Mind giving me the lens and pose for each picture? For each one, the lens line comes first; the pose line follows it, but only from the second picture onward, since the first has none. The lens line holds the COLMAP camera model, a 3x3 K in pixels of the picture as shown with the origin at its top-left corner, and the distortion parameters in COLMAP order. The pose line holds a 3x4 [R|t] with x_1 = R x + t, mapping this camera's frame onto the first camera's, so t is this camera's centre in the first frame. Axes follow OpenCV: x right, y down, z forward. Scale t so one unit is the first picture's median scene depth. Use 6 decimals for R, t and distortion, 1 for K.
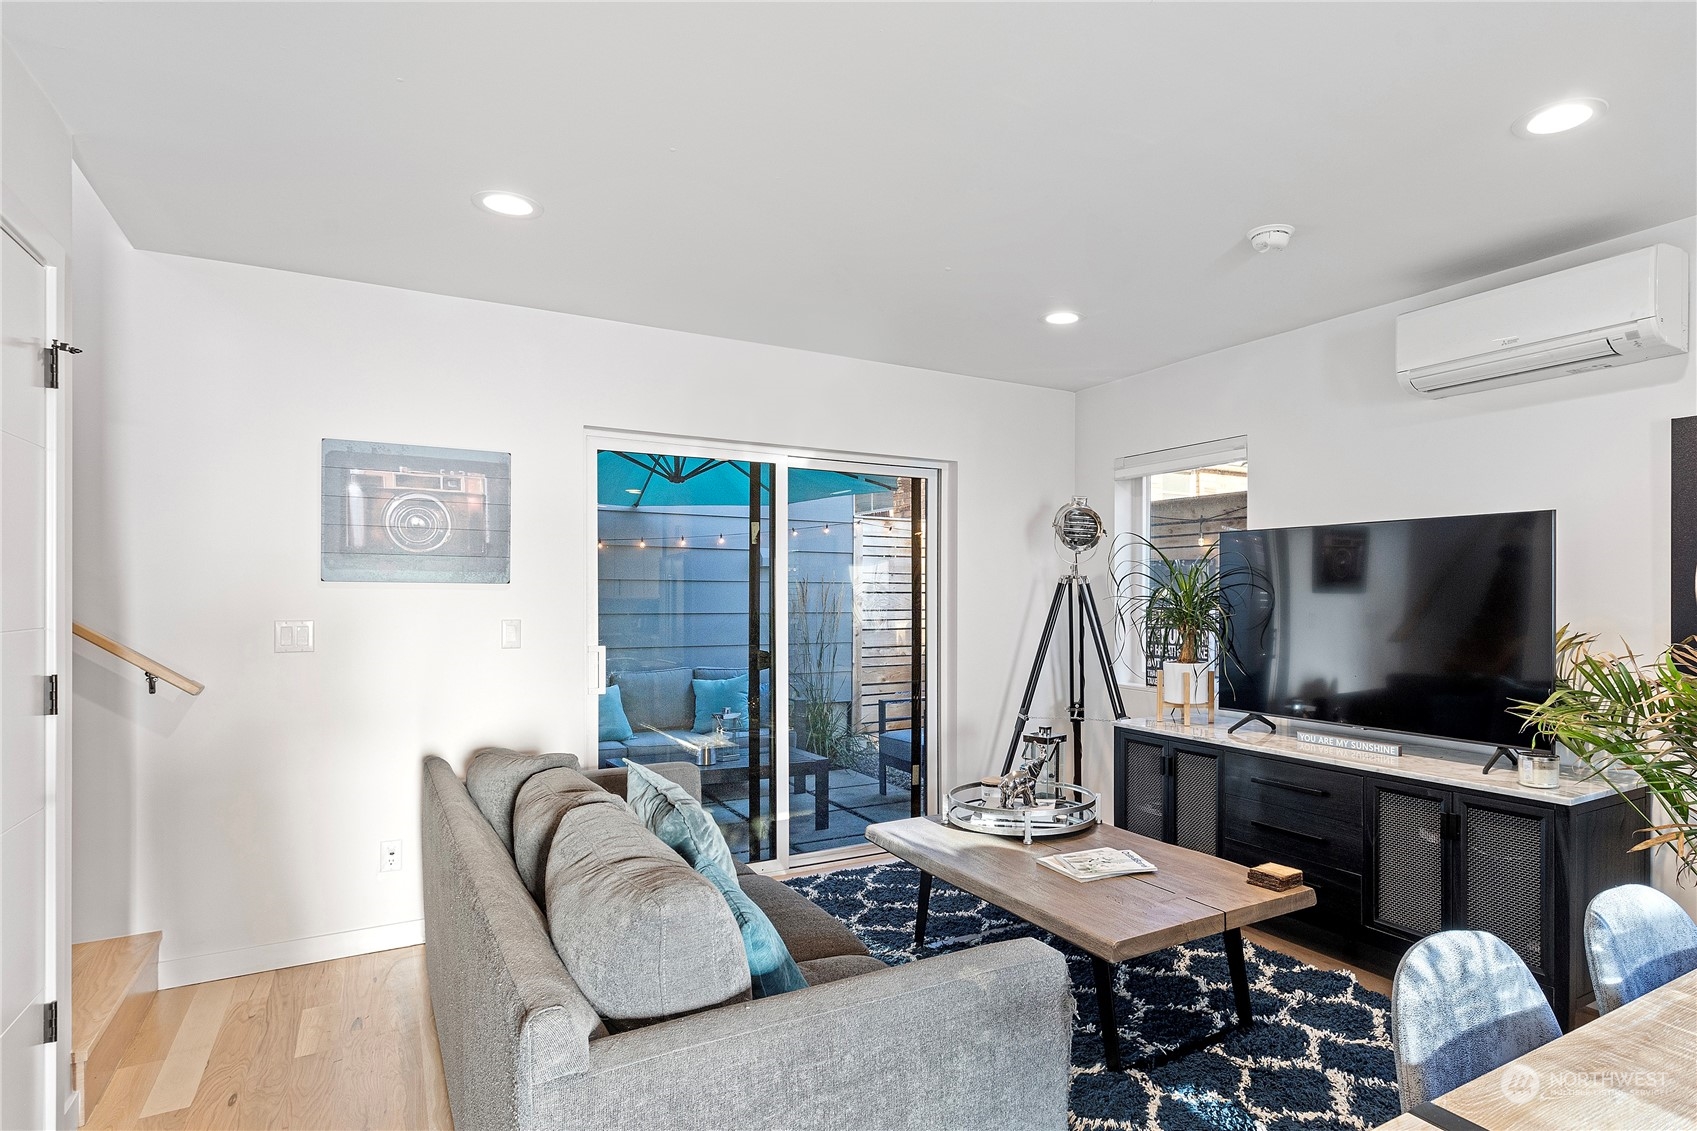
lens RADIAL K [[857.1, 0, 904.8], [0, 857.1, 594.3], [0, 0, 1]] dist [0.011580, 0.000244]
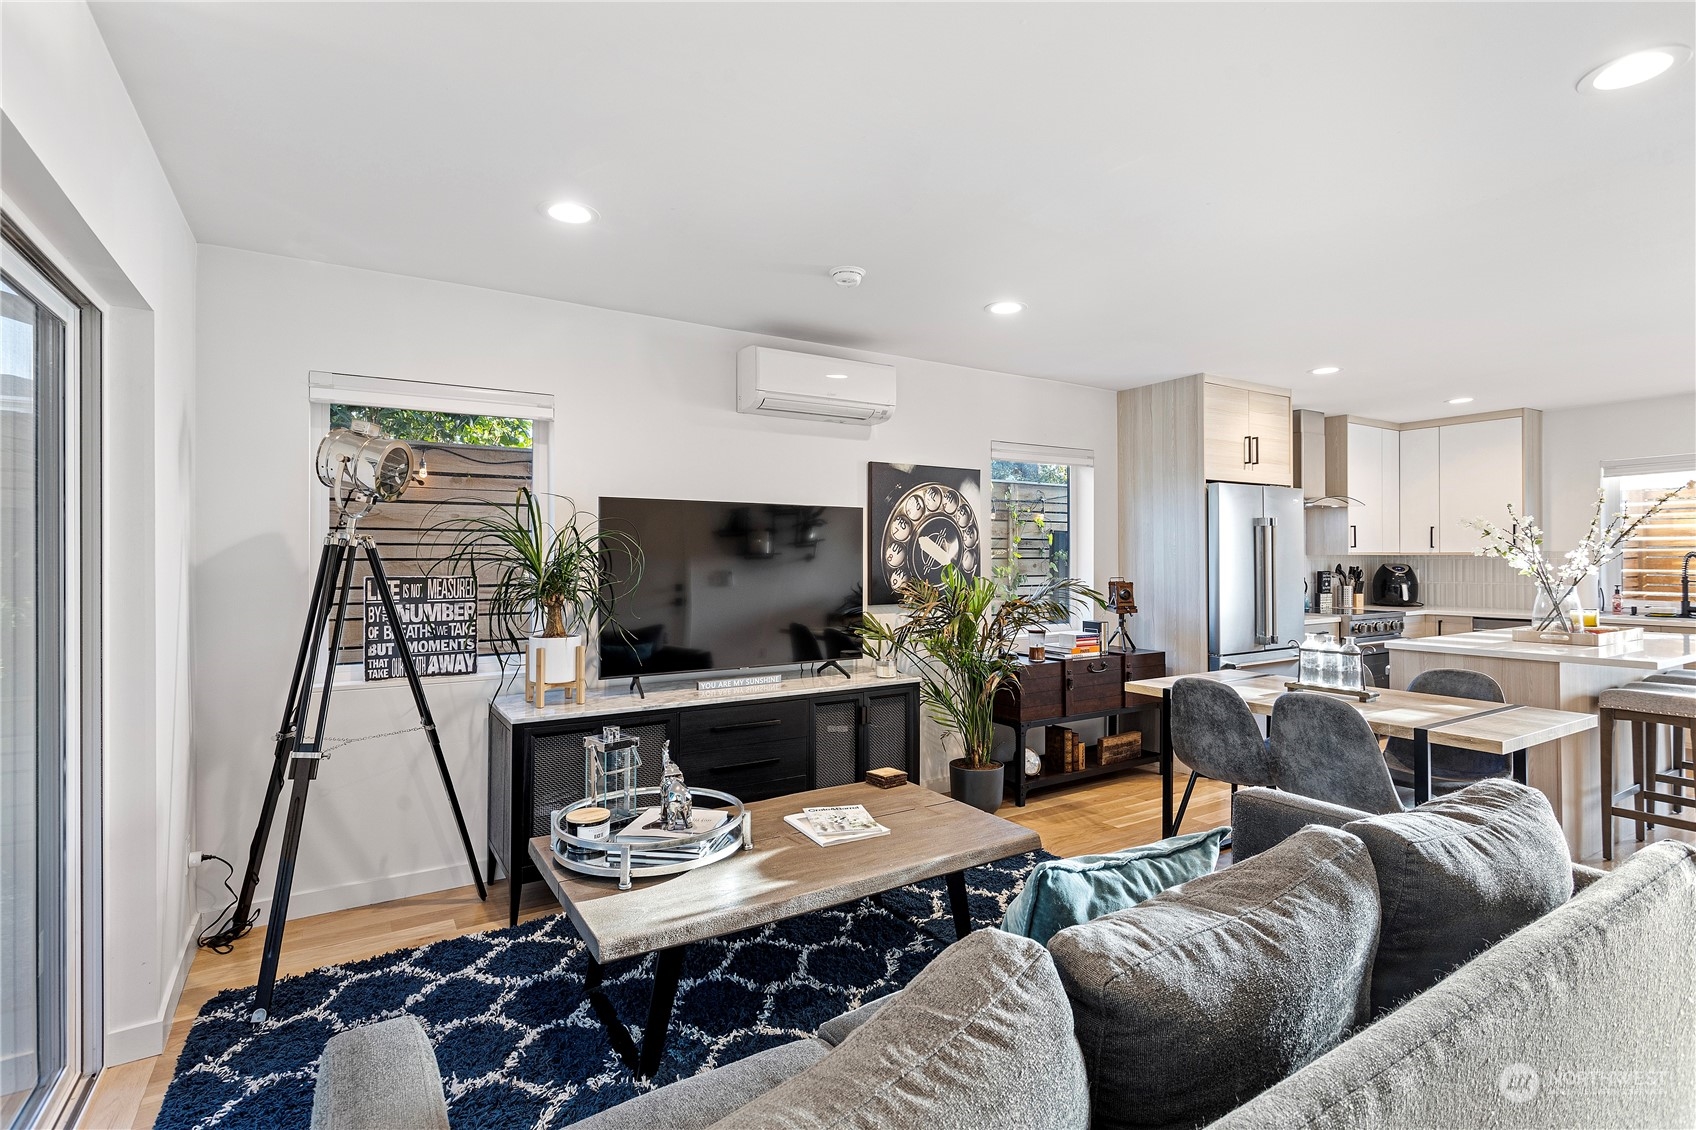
lens RADIAL K [[812.3, 0, 849.9], [0, 812.3, 557.7], [0, 0, 1]] dist [0.000574, 0.001553]
pose [[-0.006311, 0.000863, 0.999980, -0.611861], [0.000504, 1.000000, -0.000860, -0.002244], [-0.999980, 0.000499, -0.006311, 0.815800]]
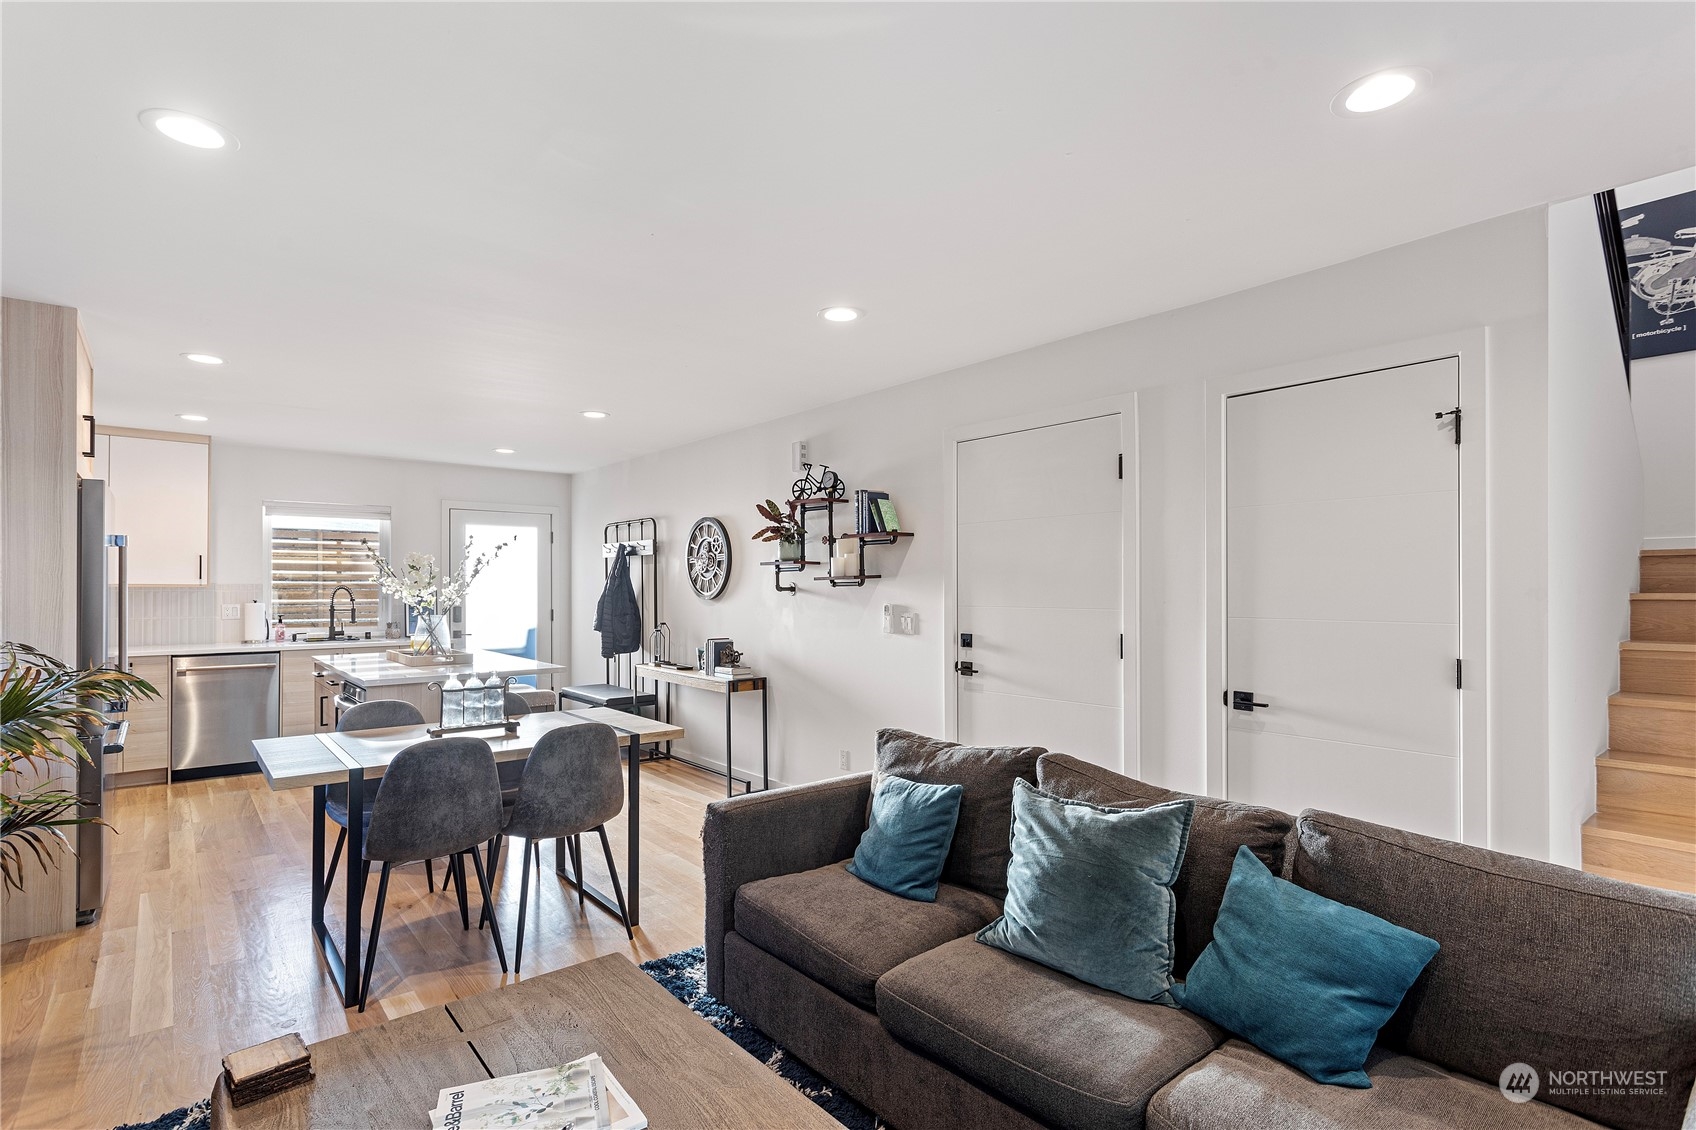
lens RADIAL K [[812.3, 0, 842.1], [0, 812.3, 575.6], [0, 0, 1]] dist [0.000574, 0.001553]
pose [[-0.992801, -0.001878, -0.119764, 0.051515], [0.000265, 0.999840, -0.017876, -0.002895], [0.119778, -0.017779, -0.992641, 1.223194]]
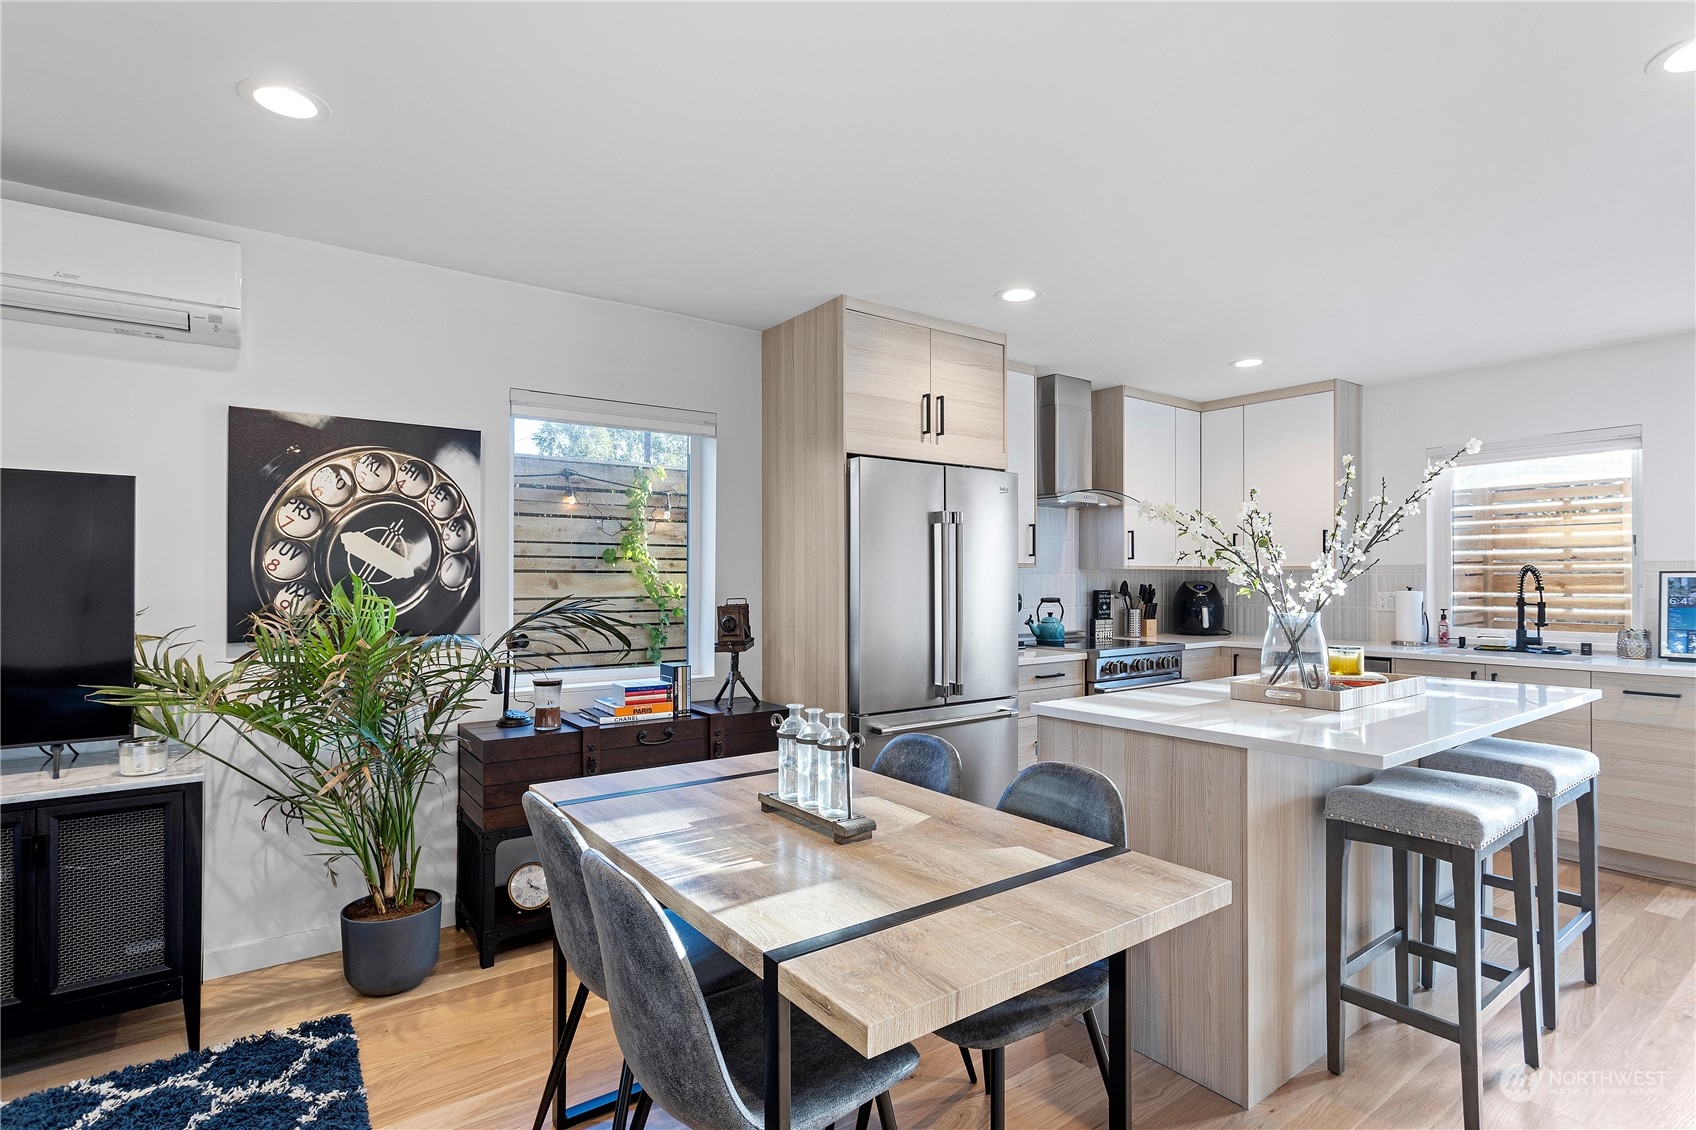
lens RADIAL K [[832.4, 0, 854.2], [0, 832.4, 575.8], [0, 0, 1]] dist [-0.012762, 0.001003]
pose [[-0.079621, 0.002586, 0.996822, -0.154924], [-0.002546, 0.999993, -0.002797, 0.007956], [-0.996822, -0.002761, -0.079614, 0.229889]]
